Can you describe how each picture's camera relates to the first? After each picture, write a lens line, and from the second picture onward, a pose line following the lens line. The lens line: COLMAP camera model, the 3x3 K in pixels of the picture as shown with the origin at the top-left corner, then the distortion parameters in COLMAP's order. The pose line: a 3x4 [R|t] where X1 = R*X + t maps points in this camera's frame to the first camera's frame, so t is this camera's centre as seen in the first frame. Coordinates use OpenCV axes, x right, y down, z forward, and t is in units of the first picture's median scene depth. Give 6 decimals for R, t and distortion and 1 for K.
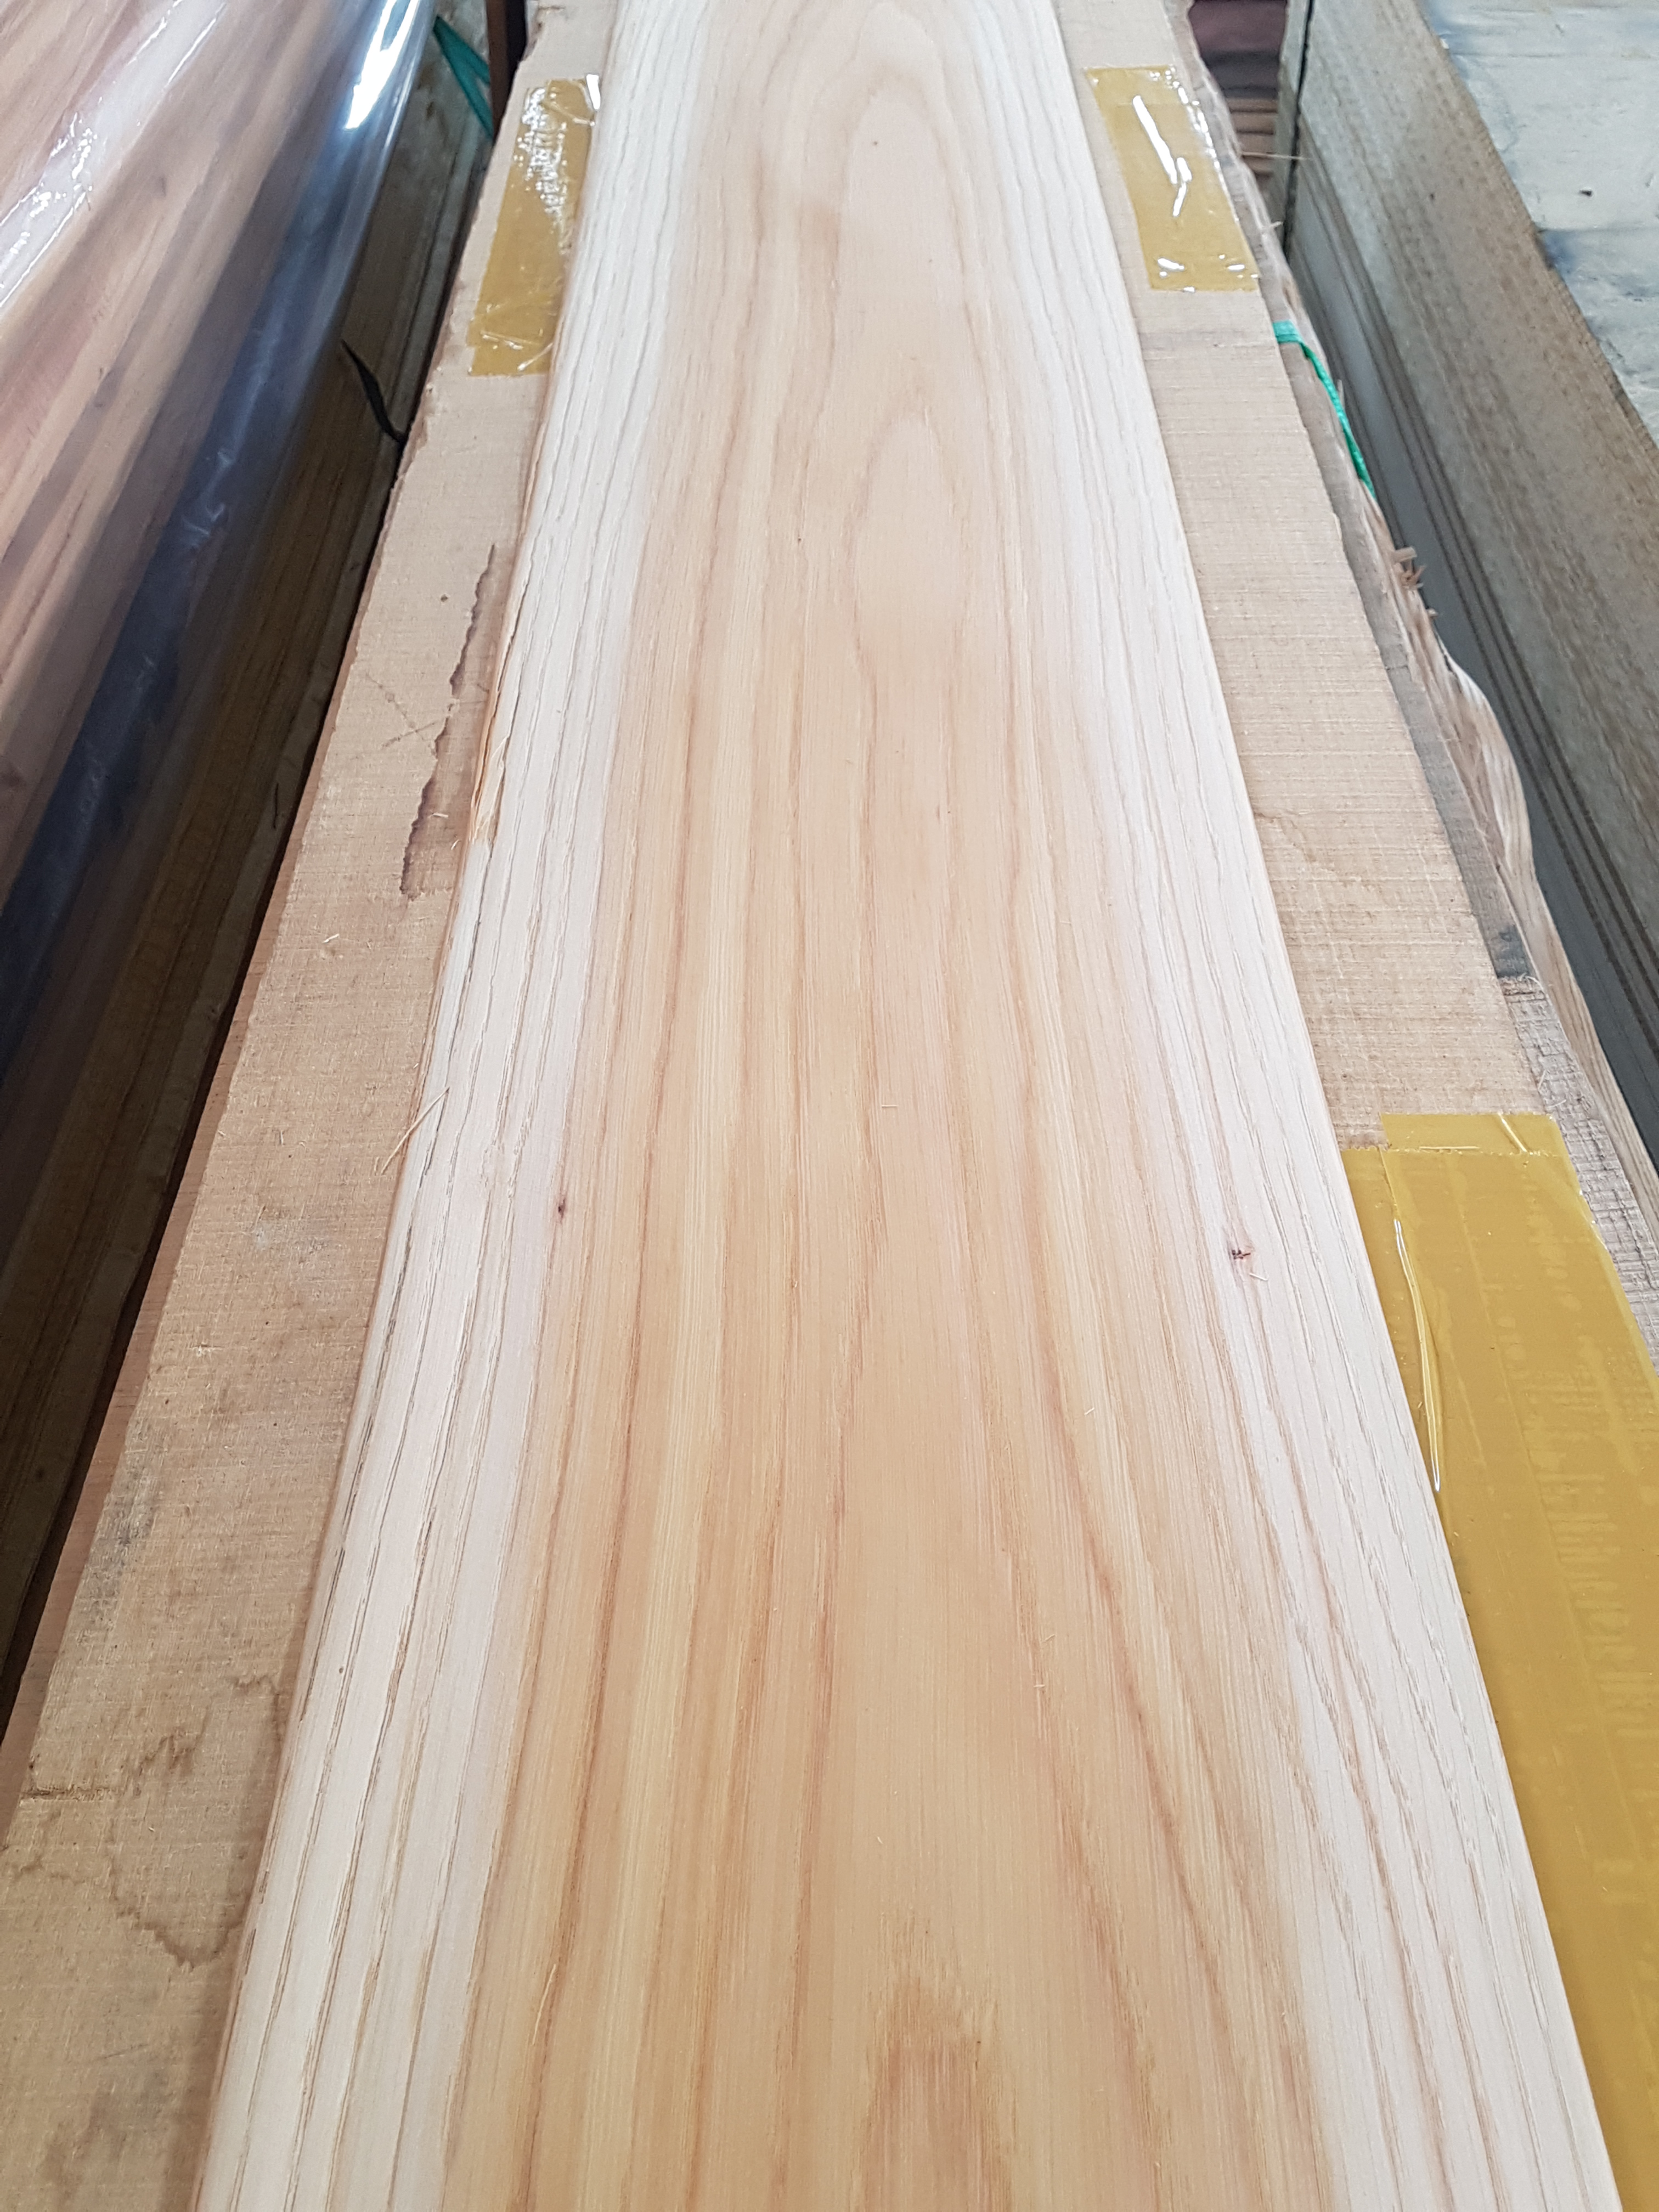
lens RADIAL K [[1674.4, 0, 831.1], [0, 1674.4, 1127.1], [0, 0, 1]] dist [0.185349, -0.198899]
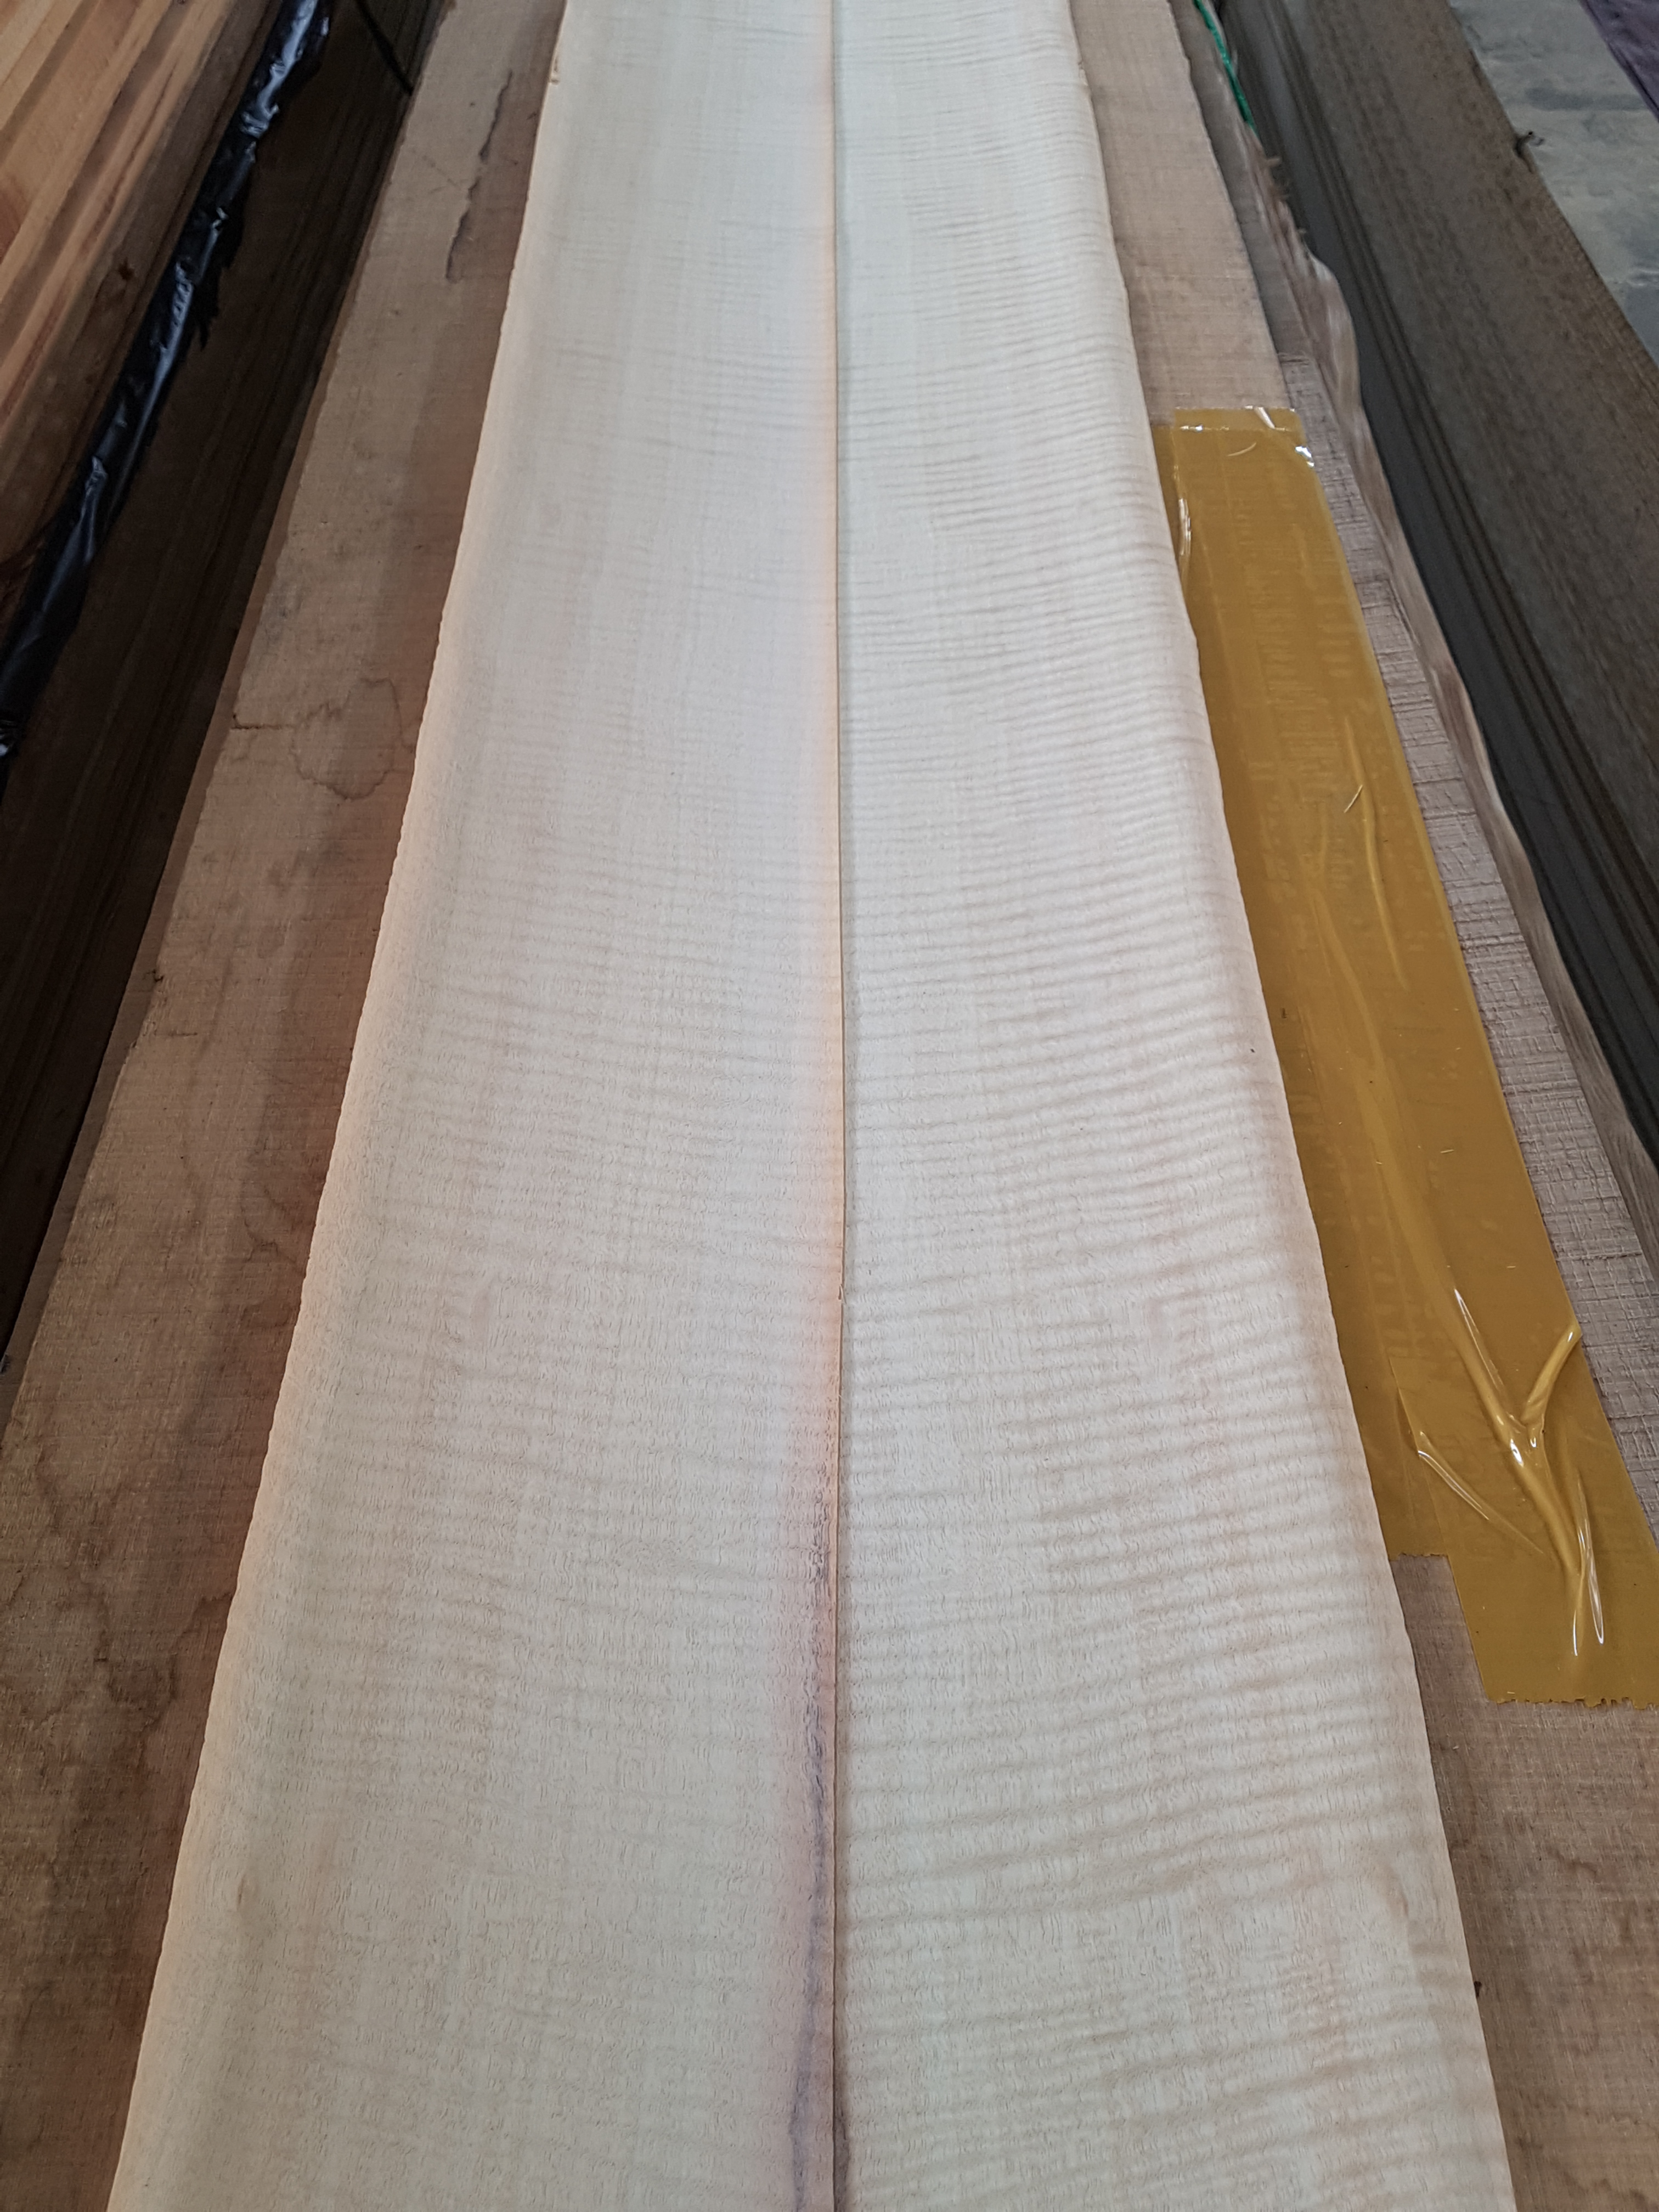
lens RADIAL K [[1729.4, 0, 829.5], [0, 1729.4, 1106.0], [0, 0, 1]] dist [0.147740, -0.126859]
pose [[0.999948, 0.006301, 0.008039, 0.017769], [-0.006439, 0.999830, 0.017260, 0.246895], [-0.007929, -0.017311, 0.999819, -0.200301]]
